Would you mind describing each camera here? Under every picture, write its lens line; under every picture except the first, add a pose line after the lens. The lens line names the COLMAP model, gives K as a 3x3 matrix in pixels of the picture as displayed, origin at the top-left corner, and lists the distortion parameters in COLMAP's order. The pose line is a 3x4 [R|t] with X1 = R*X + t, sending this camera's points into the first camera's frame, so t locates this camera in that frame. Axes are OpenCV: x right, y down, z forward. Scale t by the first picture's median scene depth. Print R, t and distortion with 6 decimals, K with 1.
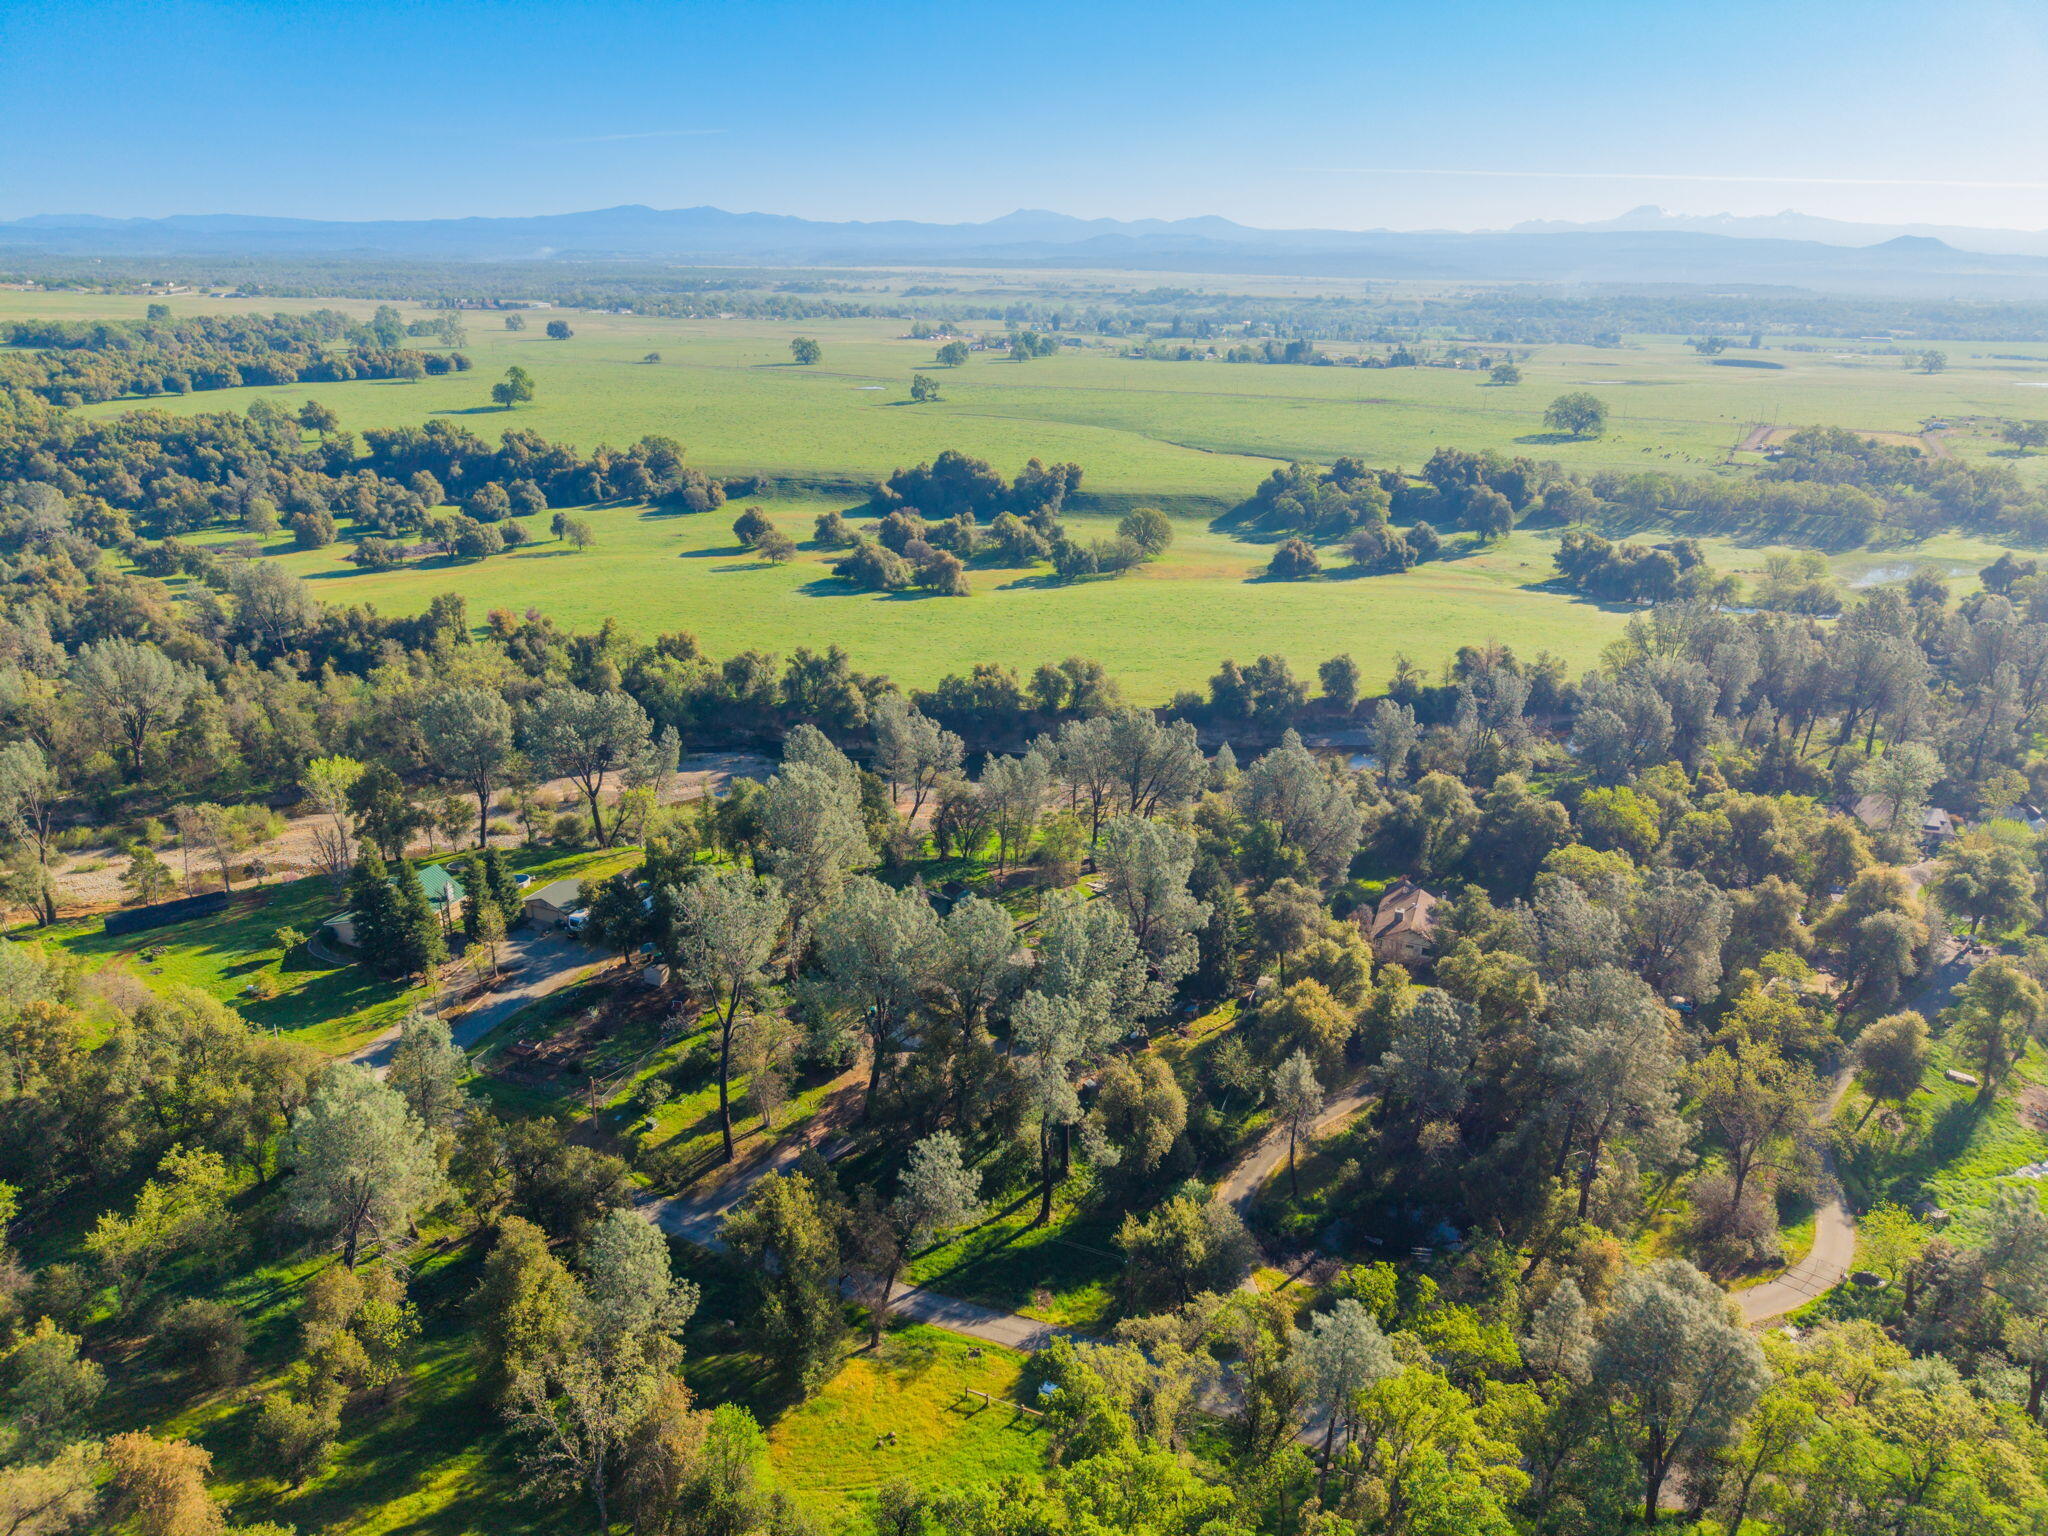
lens RADIAL K [[1364.3, 0, 1023.8], [0, 1364.3, 778.6], [0, 0, 1]] dist [0.017429, -0.016321]
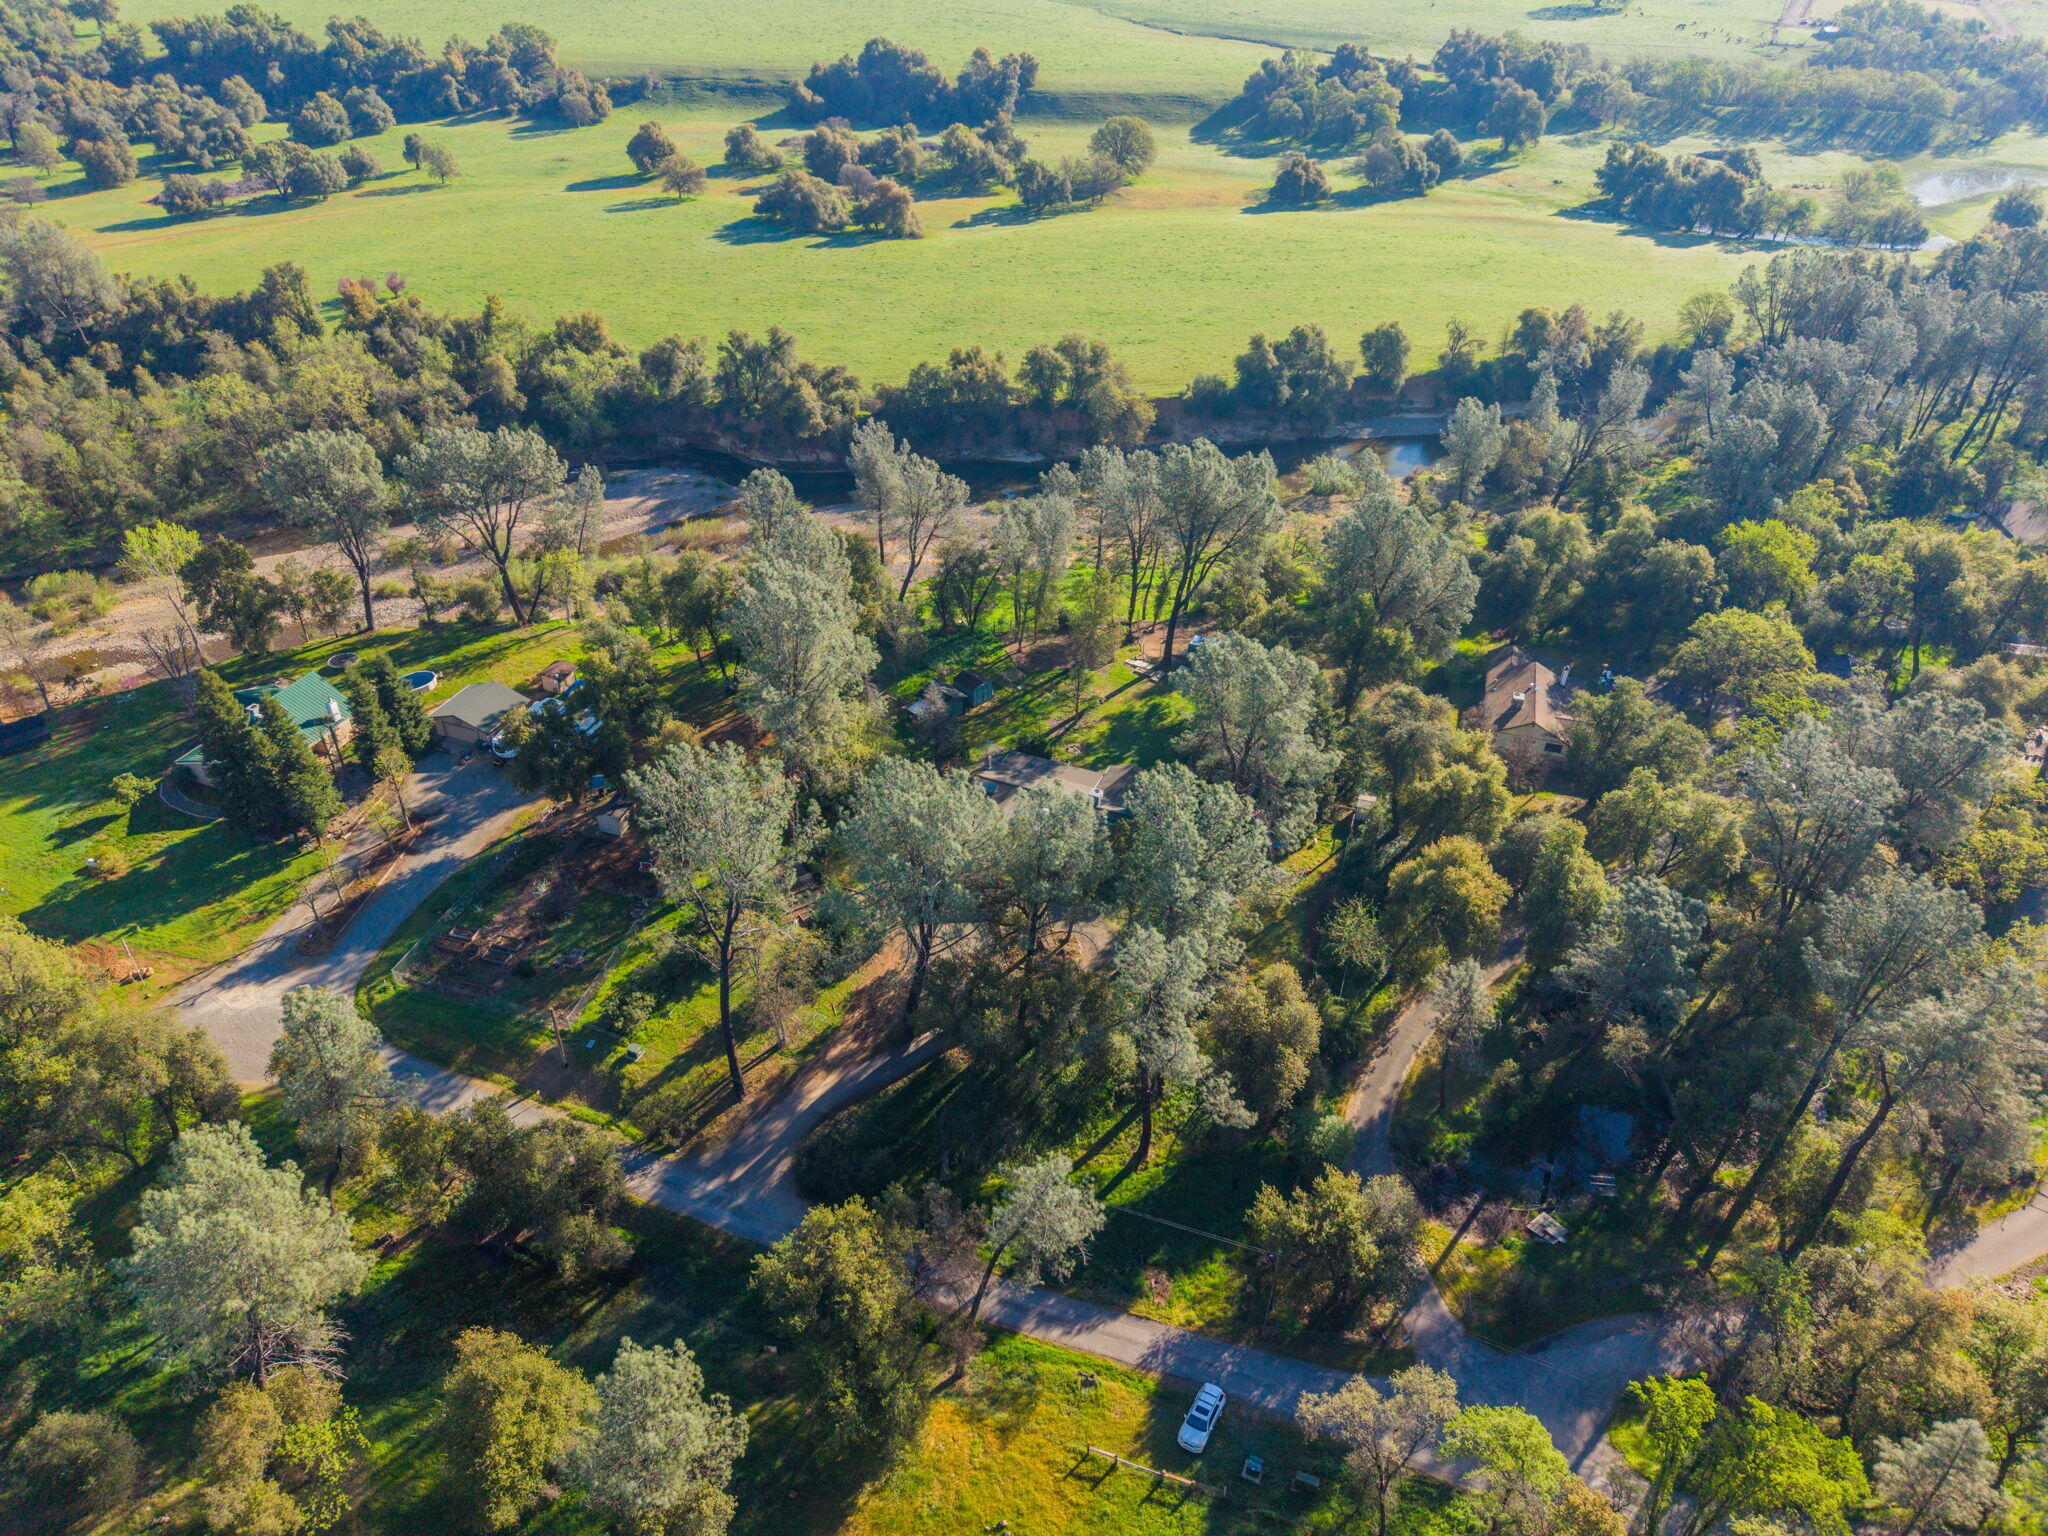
lens RADIAL K [[1364.3, 0, 1023.6], [0, 1364.3, 770.2], [0, 0, 1]] dist [0.017429, -0.016321]
pose [[0.998200, -0.036936, 0.047243, -0.053063], [0.023128, 0.963976, 0.264982, -0.072400], [-0.055329, -0.263413, 0.963095, 0.180260]]
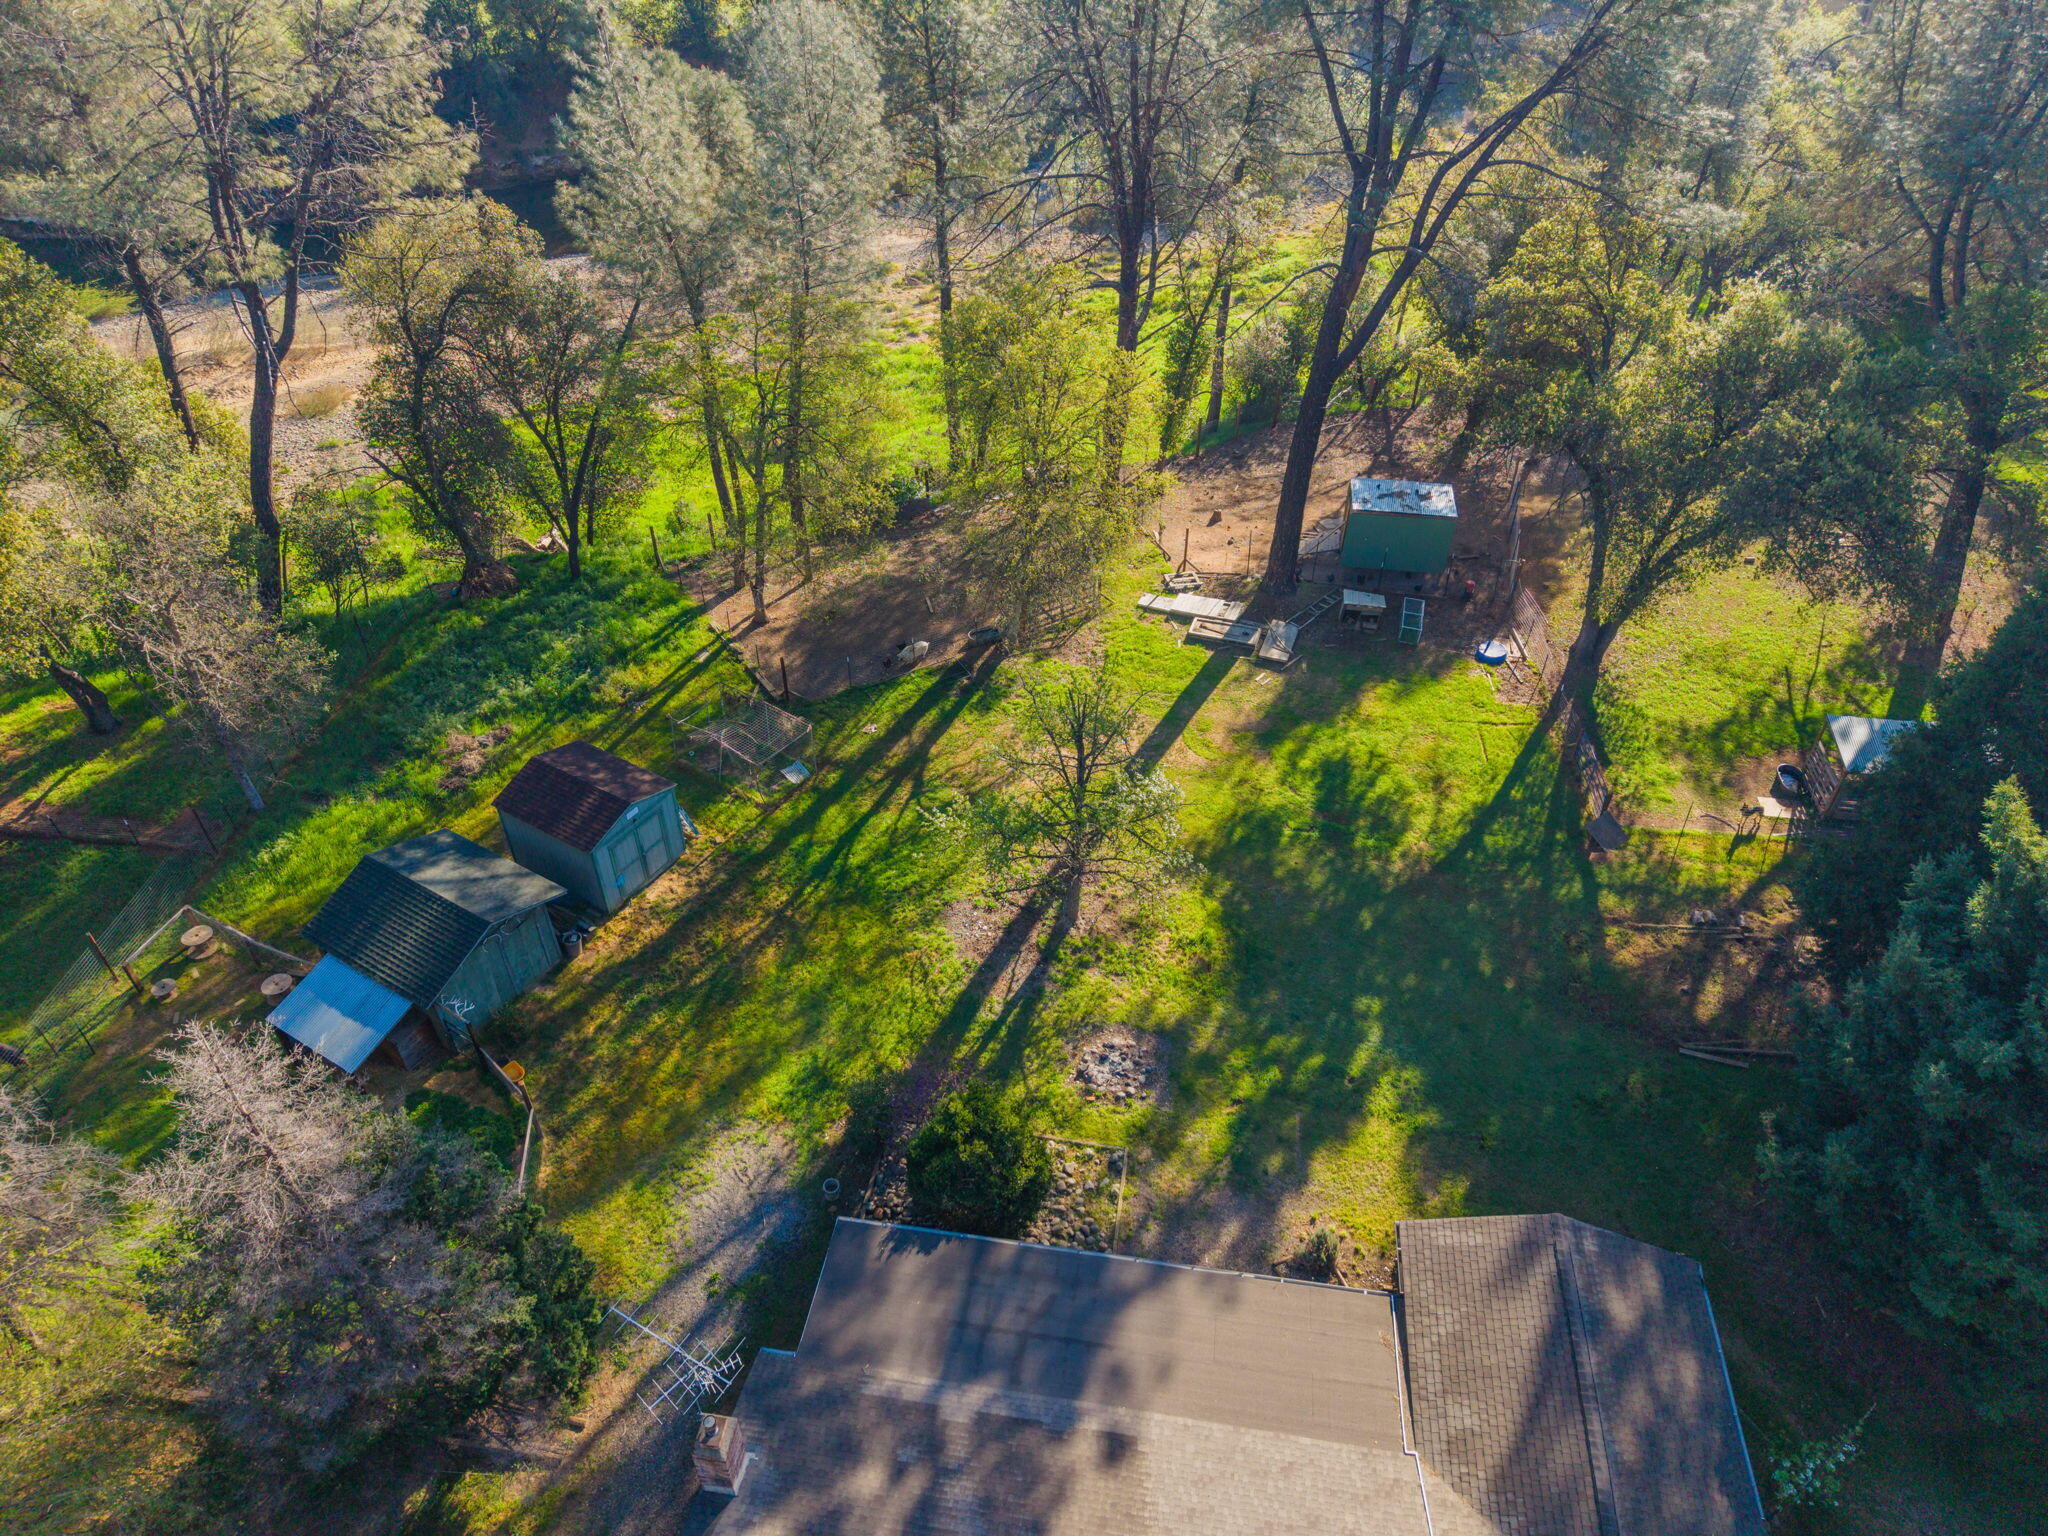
lens RADIAL K [[1364.3, 0, 1011.7], [0, 1364.3, 759.0], [0, 0, 1]] dist [0.017429, -0.016321]
pose [[0.953598, -0.201738, 0.223503, -0.030811], [0.116657, 0.931907, 0.343426, 0.019057], [-0.277566, -0.301417, 0.912198, 0.733272]]
